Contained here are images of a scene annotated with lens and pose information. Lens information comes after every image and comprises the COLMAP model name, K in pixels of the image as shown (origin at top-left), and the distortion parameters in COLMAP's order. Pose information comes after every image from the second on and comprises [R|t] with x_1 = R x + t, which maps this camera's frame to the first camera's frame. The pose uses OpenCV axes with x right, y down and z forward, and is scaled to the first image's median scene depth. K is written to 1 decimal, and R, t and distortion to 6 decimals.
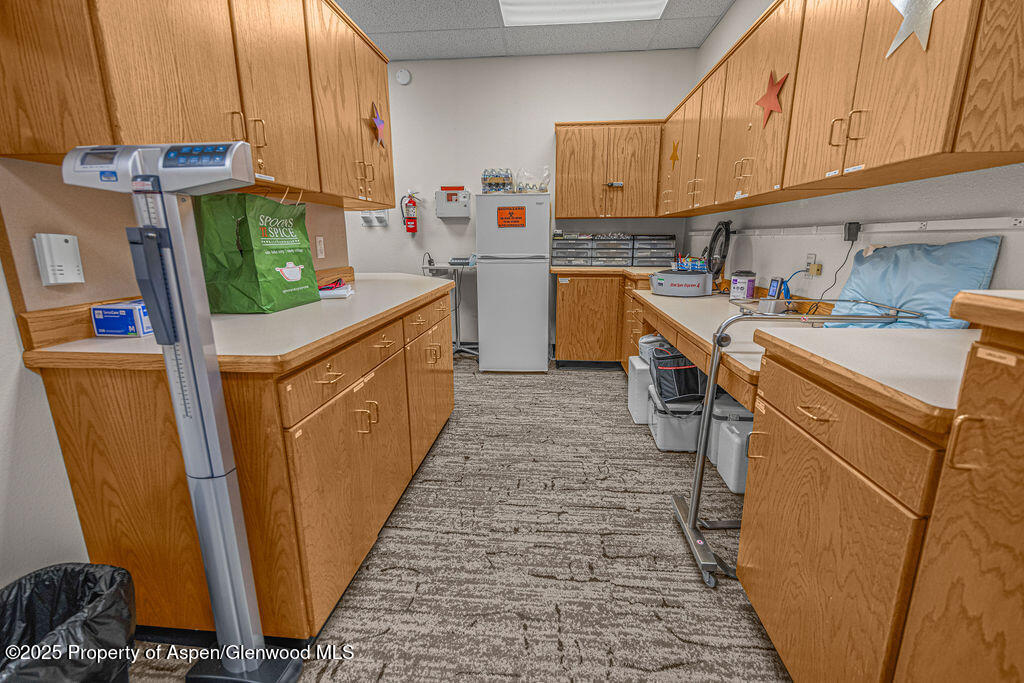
lens RADIAL K [[432.9, 0, 512.2], [0, 432.9, 338.7], [0, 0, 1]] dist [0.001296, -0.000043]
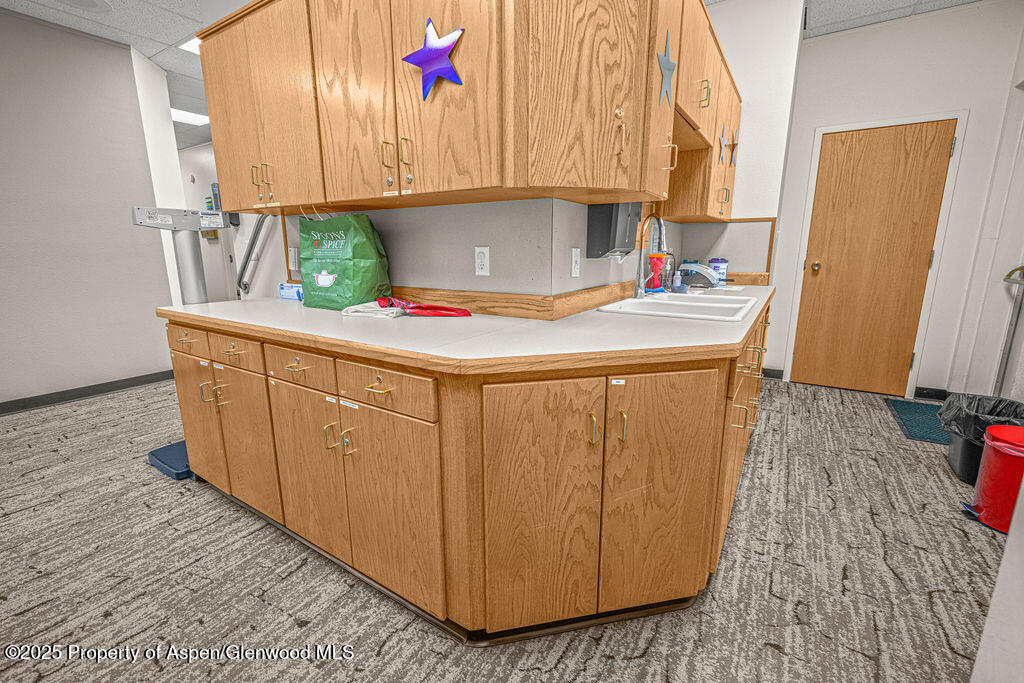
lens RADIAL K [[432.9, 0, 513.6], [0, 432.9, 339.9], [0, 0, 1]] dist [0.001296, -0.000043]
pose [[-0.451635, 0.186982, -0.872390, 0.271488], [-0.198301, 0.932299, 0.302483, -0.417503], [0.869886, 0.309608, -0.383980, 1.790089]]
